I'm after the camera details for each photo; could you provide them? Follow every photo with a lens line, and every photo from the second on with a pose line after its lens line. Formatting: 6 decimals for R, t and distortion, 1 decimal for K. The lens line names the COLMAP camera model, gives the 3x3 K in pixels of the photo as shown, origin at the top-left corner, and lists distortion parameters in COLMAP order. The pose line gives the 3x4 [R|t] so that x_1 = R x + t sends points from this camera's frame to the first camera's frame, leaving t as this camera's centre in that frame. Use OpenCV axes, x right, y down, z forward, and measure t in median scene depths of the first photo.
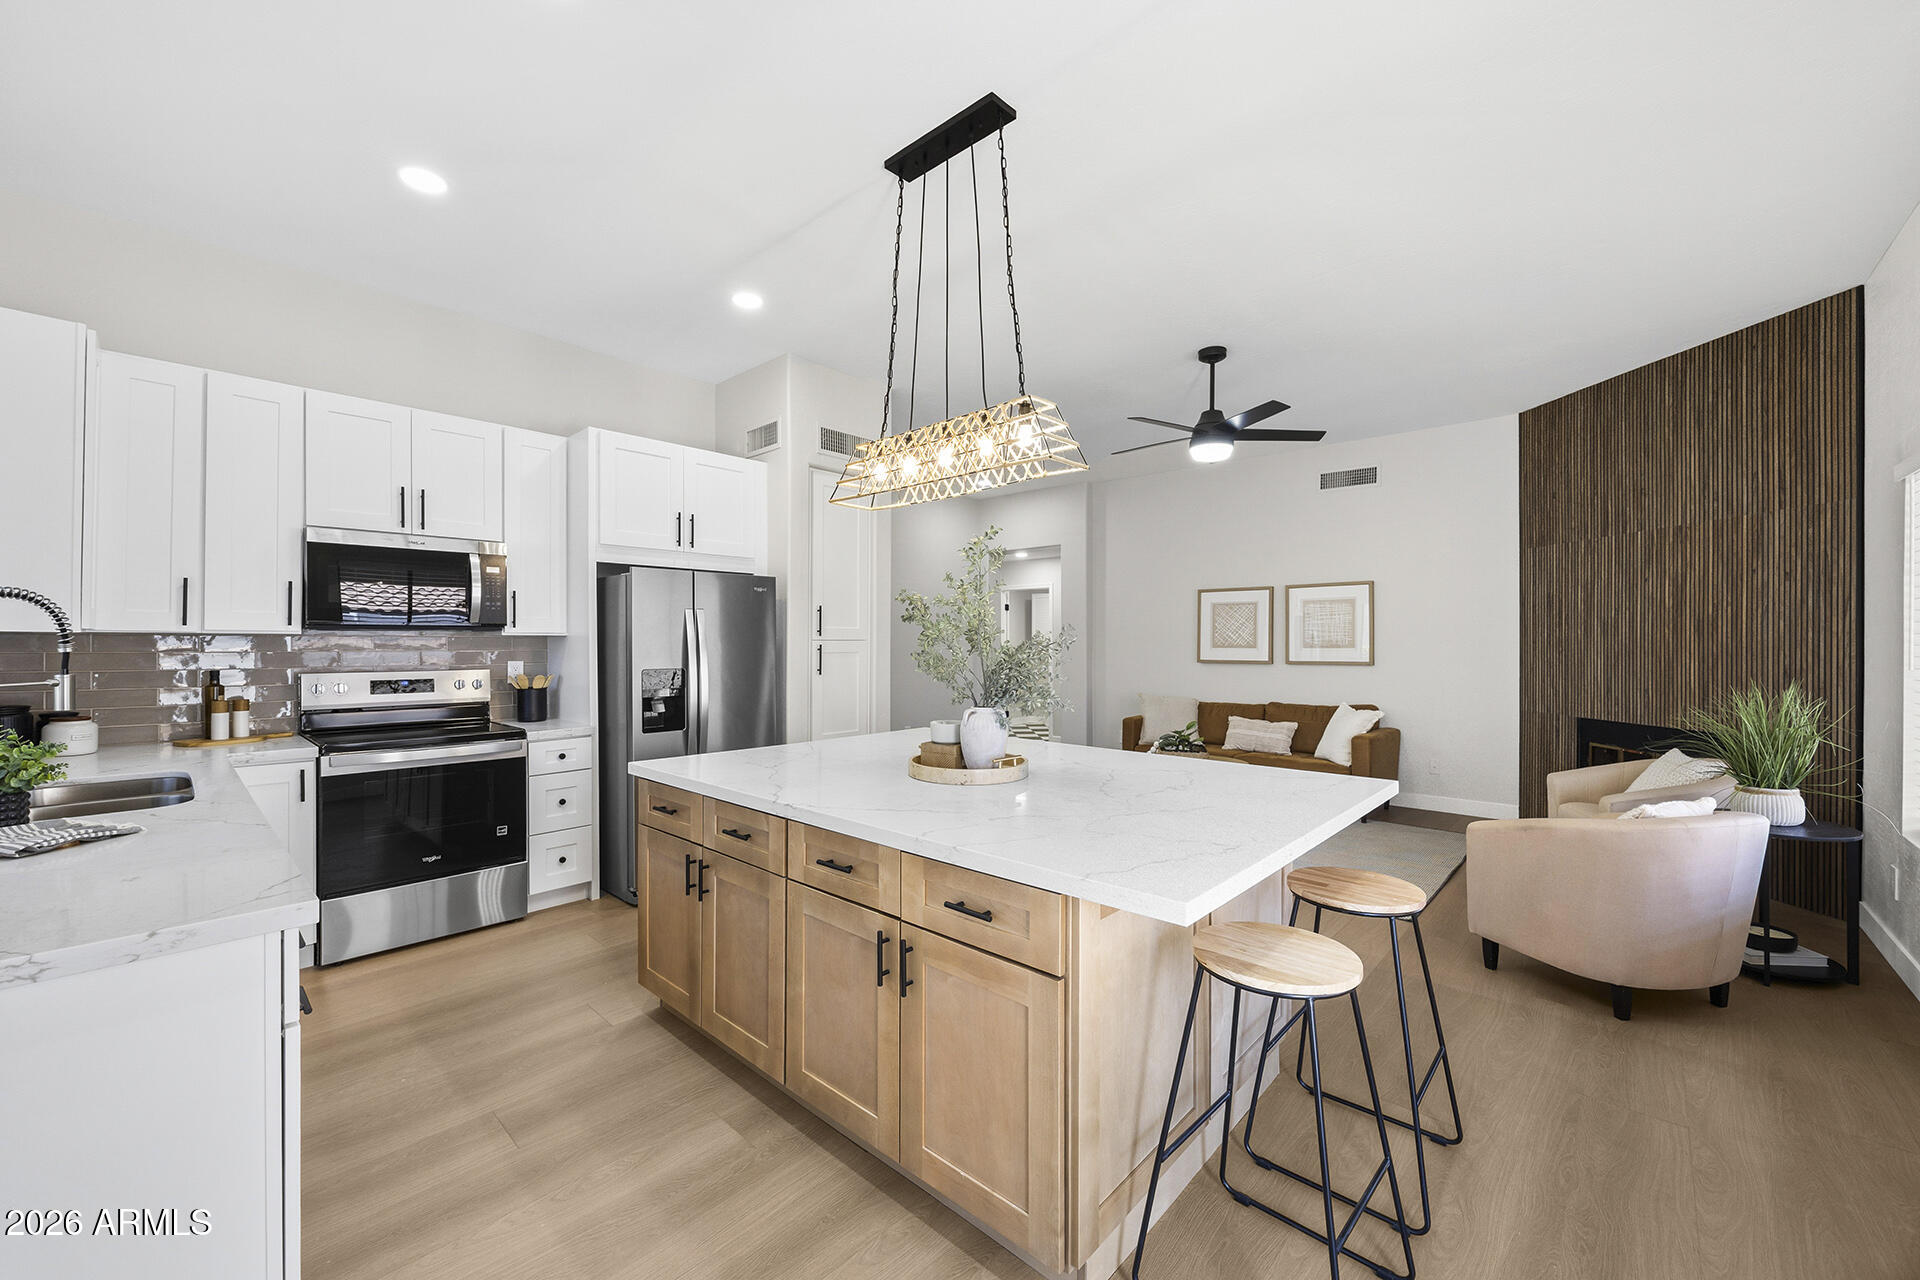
lens RADIAL K [[747.7, 0, 958.0], [0, 747.7, 643.7], [0, 0, 1]] dist [-0.000850, -0.000004]
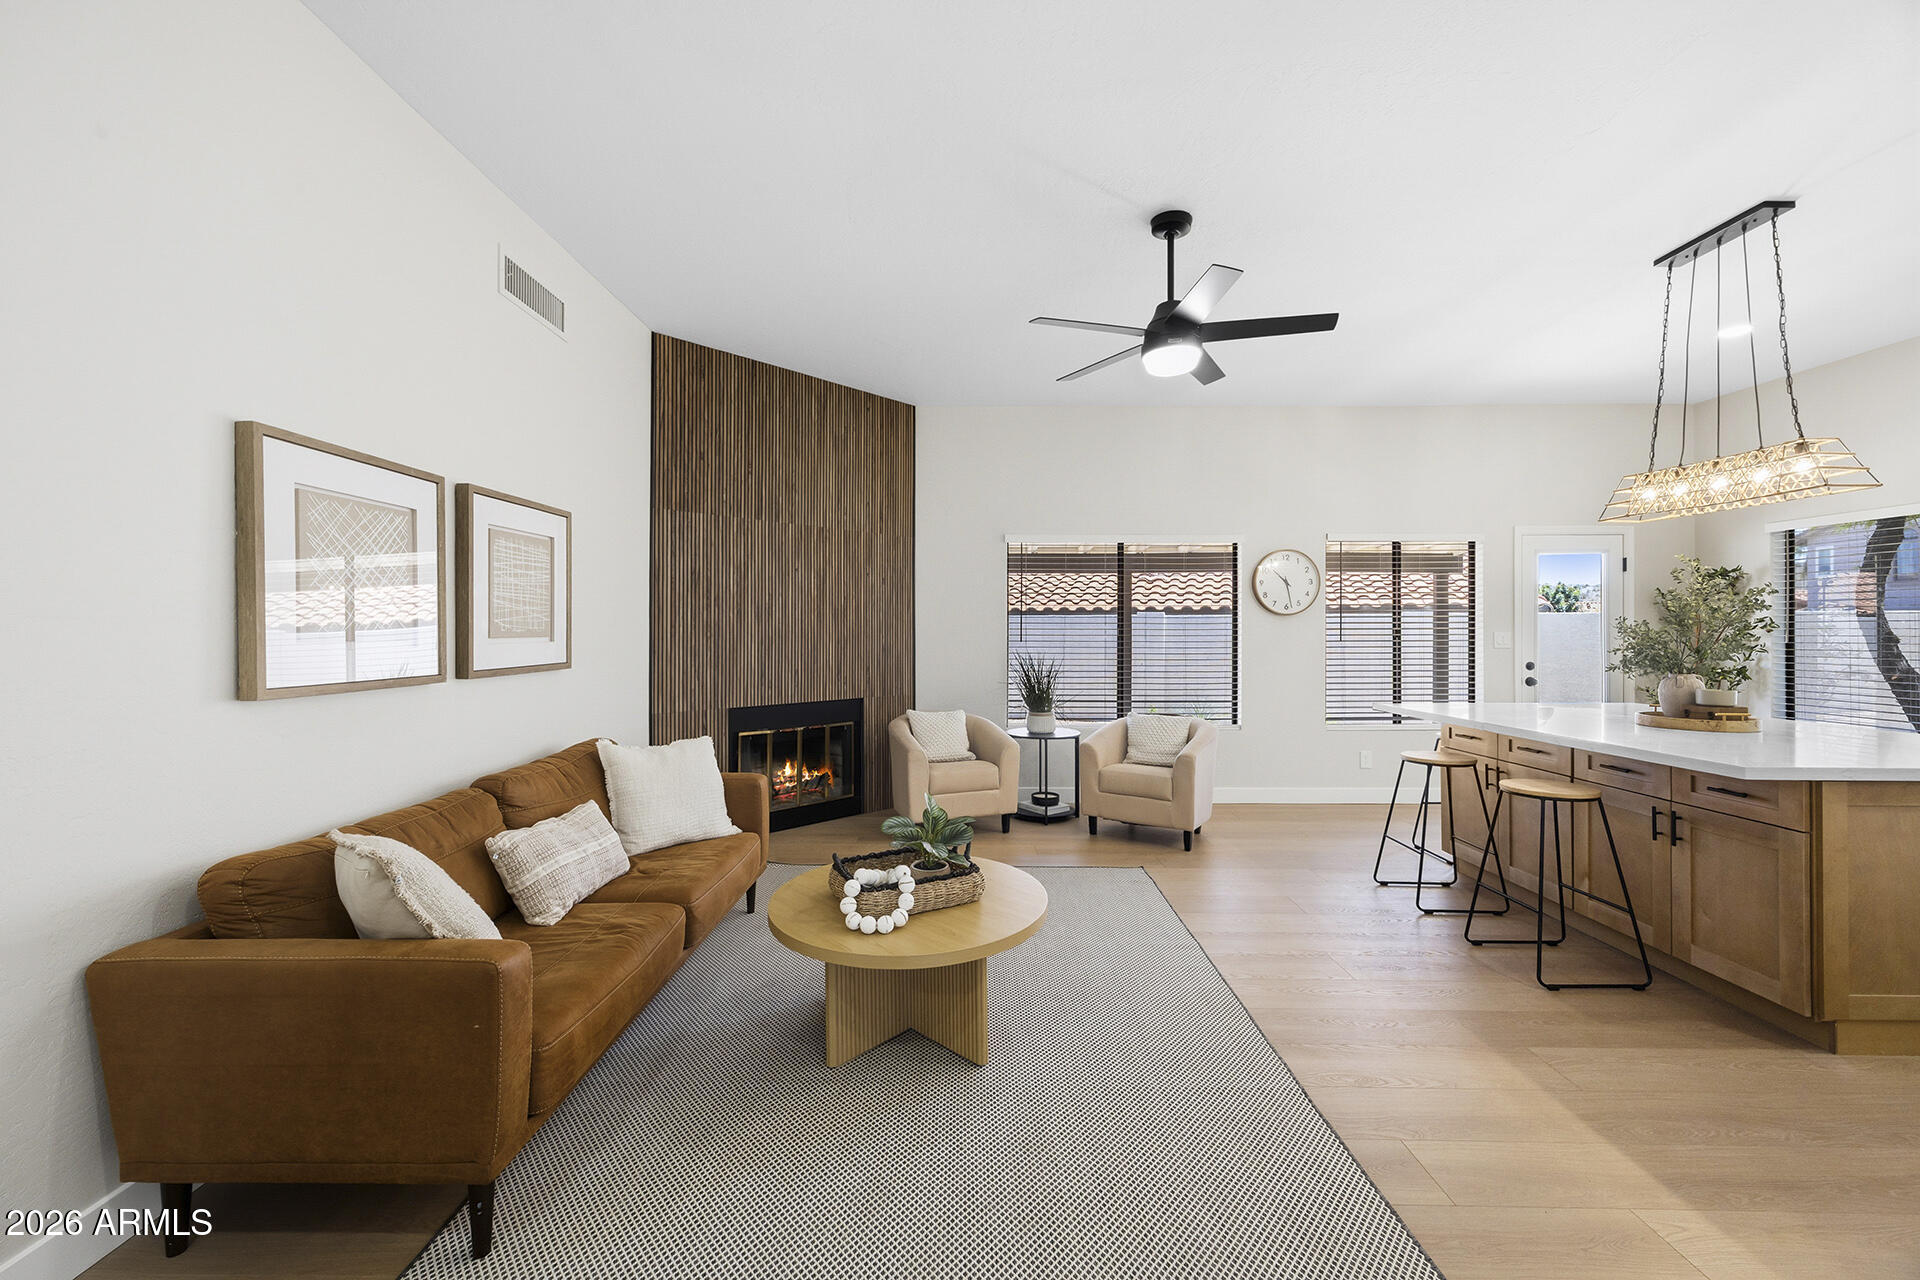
lens RADIAL K [[748.4, 0, 960.0], [0, 748.4, 640.0], [0, 0, 1]] dist [-0.000951, 0.000173]
pose [[-0.660769, -0.009777, 0.750525, -0.050058], [0.000845, 0.999905, 0.013770, 0.001883], [-0.750588, 0.009733, -0.660698, 1.448115]]
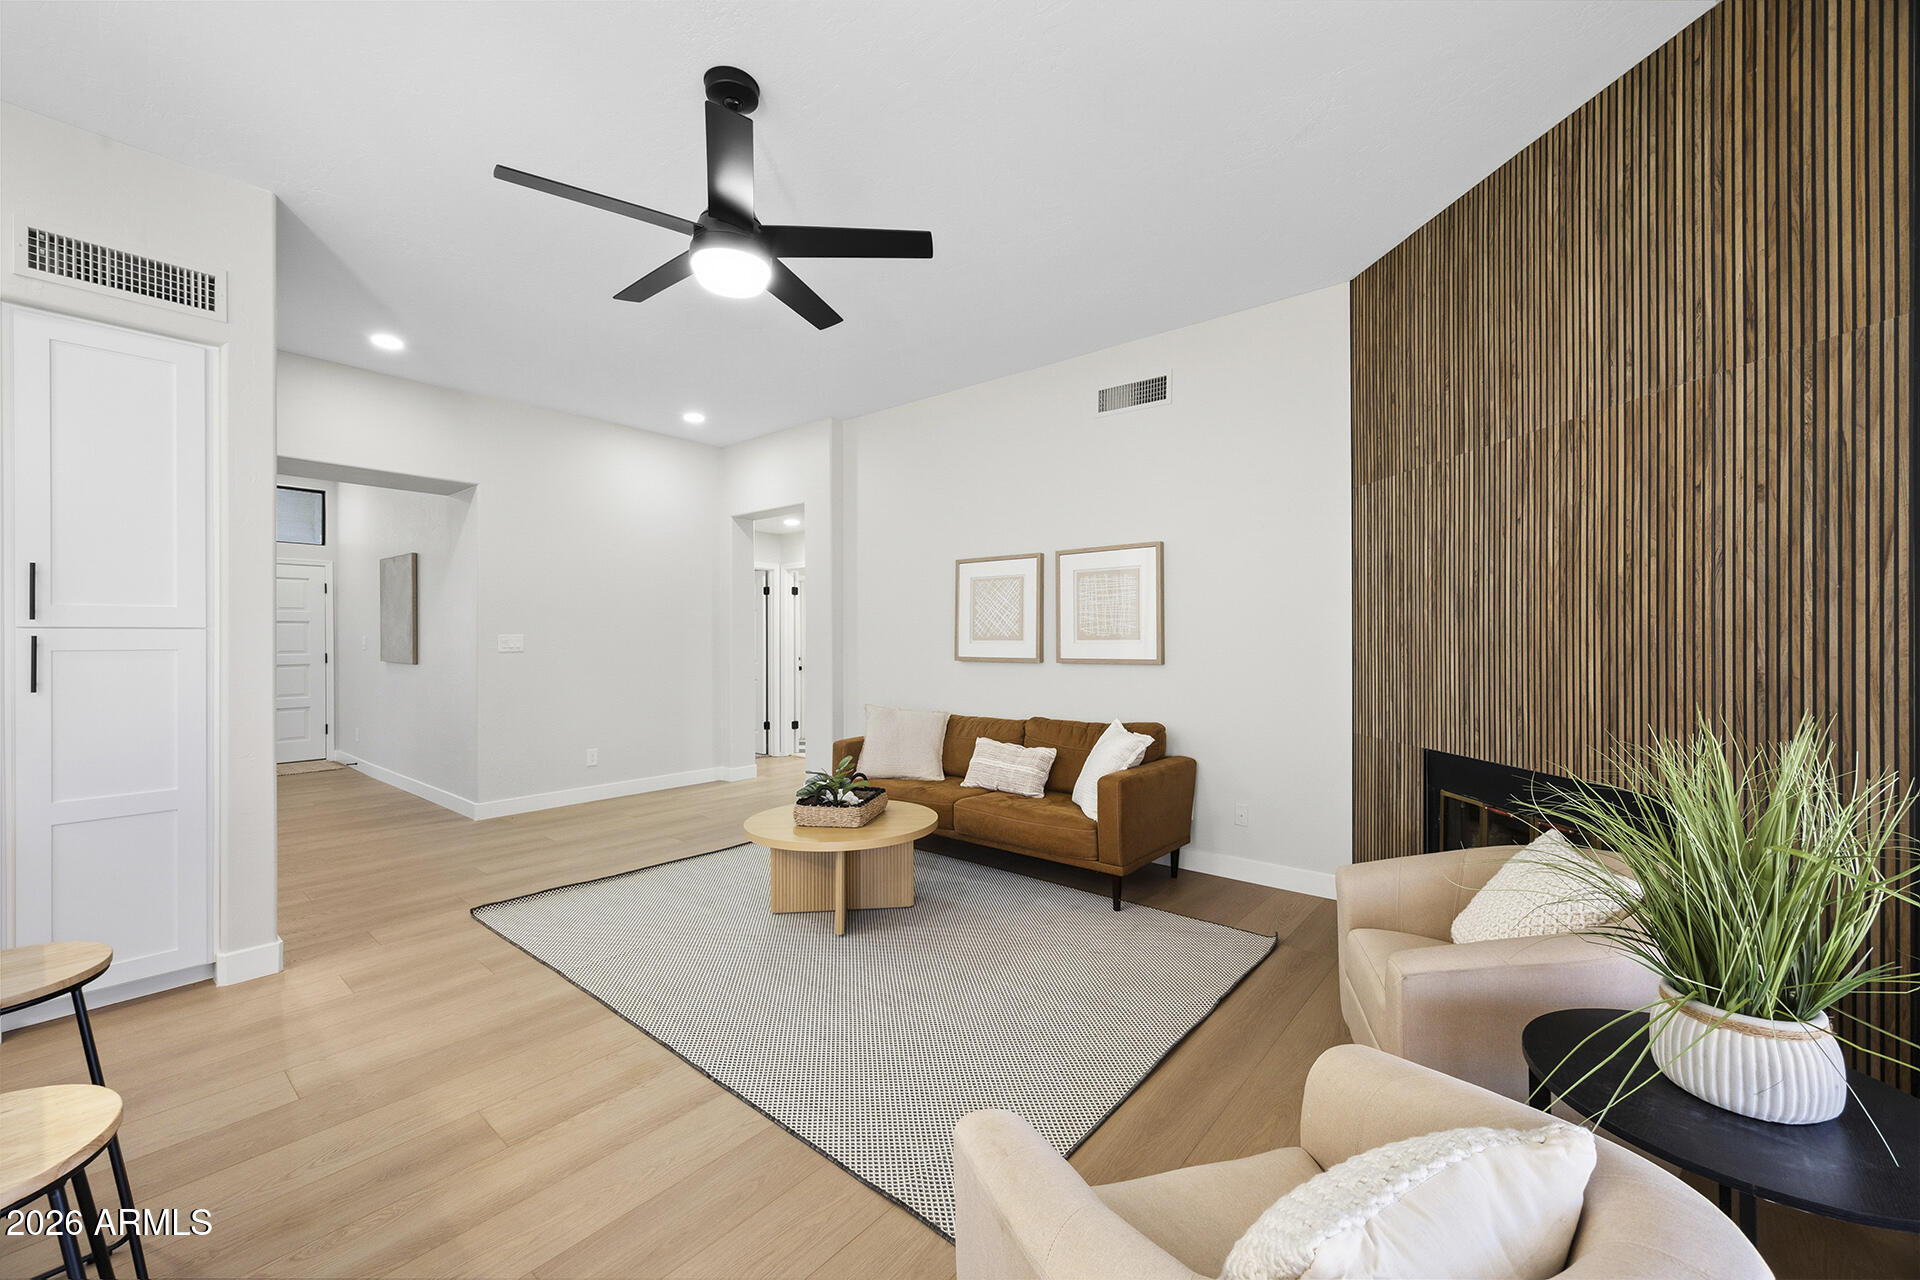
lens RADIAL K [[748.4, 0, 960.0], [0, 748.4, 640.0], [0, 0, 1]] dist [-0.000951, 0.000173]
pose [[0.998846, -0.003720, 0.047890, 0.427715], [0.003601, 0.999990, 0.002569, 0.004879], [-0.047899, -0.002393, 0.998849, 0.409059]]
